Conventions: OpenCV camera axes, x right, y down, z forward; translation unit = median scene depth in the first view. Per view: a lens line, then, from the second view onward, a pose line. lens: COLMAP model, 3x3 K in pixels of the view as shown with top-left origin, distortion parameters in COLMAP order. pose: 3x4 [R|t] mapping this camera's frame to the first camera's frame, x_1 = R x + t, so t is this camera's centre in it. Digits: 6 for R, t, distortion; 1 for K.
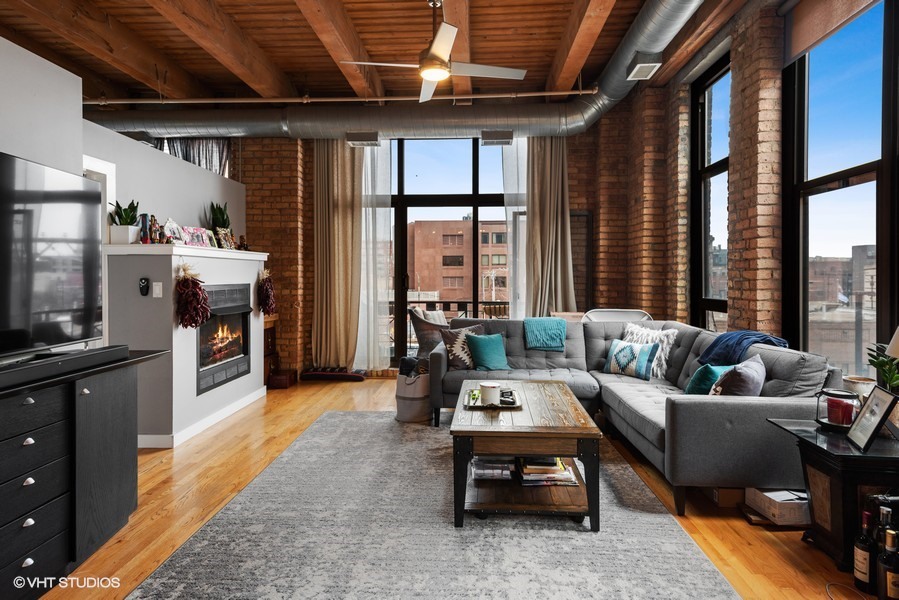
lens RADIAL K [[514.7, 0, 442.3], [0, 514.7, 285.1], [0, 0, 1]] dist [0.035634, -0.010820]
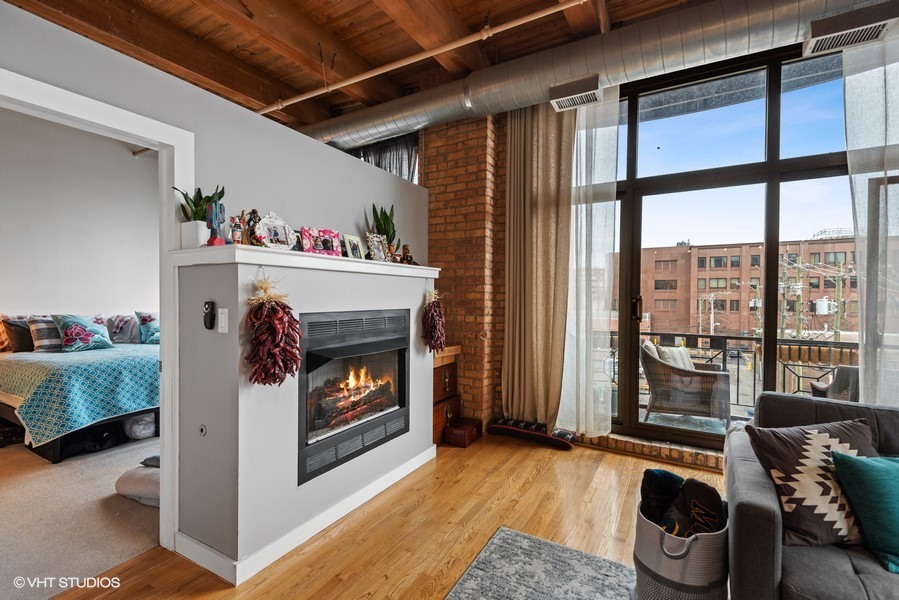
lens RADIAL K [[416.4, 0, 444.1], [0, 416.4, 302.1], [0, 0, 1]] dist [0.028546, -0.009694]
pose [[0.895462, 0.013078, -0.444946, -0.067089], [-0.016315, 0.999861, -0.003446, -0.011498], [0.444839, 0.010345, 0.895551, 0.498733]]
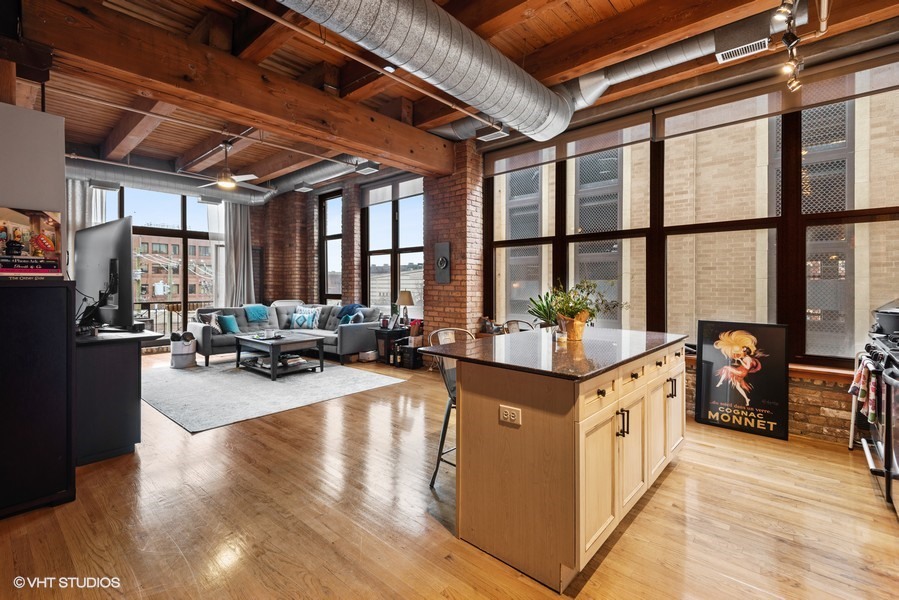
lens RADIAL K [[416.4, 0, 455.9], [0, 416.4, 284.6], [0, 0, 1]] dist [0.028546, -0.009694]
pose [[0.618442, -0.001116, 0.785829, -0.518489], [0.013695, 0.999862, -0.009359, 0.009491], [-0.785711, 0.016550, 0.618372, -0.501704]]
